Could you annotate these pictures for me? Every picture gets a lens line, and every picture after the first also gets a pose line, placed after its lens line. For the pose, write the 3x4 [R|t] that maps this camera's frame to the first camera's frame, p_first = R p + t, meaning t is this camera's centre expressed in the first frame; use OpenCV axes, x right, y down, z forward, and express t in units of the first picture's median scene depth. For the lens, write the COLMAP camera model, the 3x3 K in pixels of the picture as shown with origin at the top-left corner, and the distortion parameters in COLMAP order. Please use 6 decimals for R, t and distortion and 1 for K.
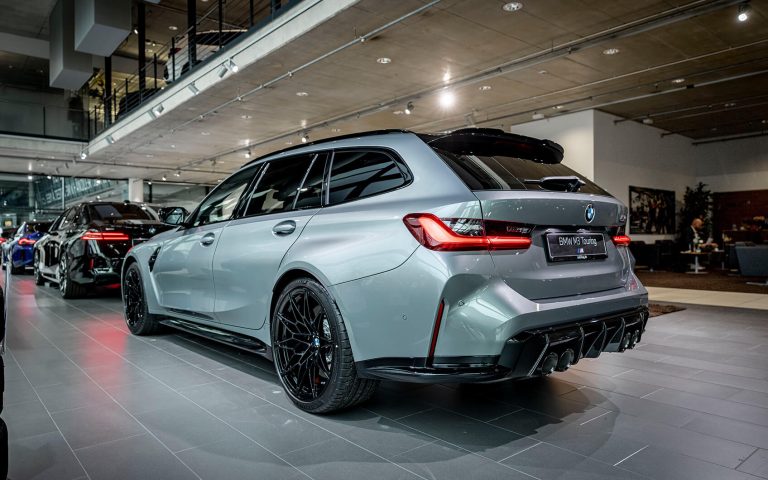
lens RADIAL K [[529.1, 0, 382.1], [0, 529.1, 239.3], [0, 0, 1]] dist [0.021994, -0.001361]
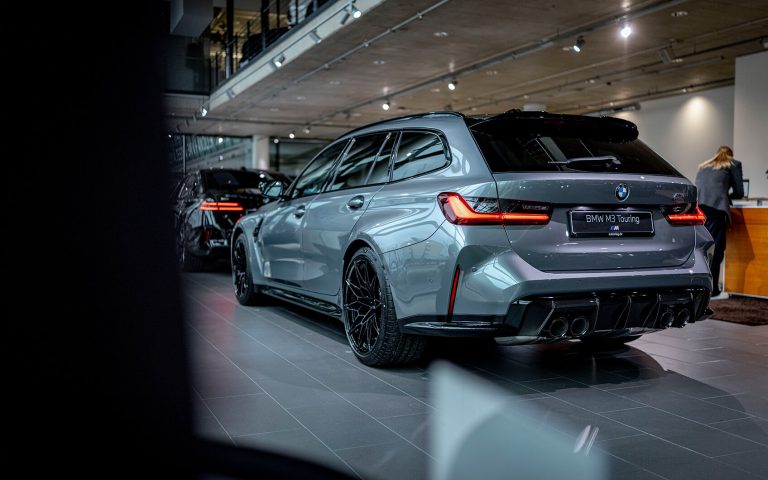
lens RADIAL K [[711.9, 0, 383.6], [0, 711.9, 242.6], [0, 0, 1]] dist [0.008733, 0.000000]
pose [[0.964663, 0.024889, -0.262308, 0.270218], [-0.013634, 0.998910, 0.044642, -0.005379], [0.263133, -0.039488, 0.963951, -0.420570]]
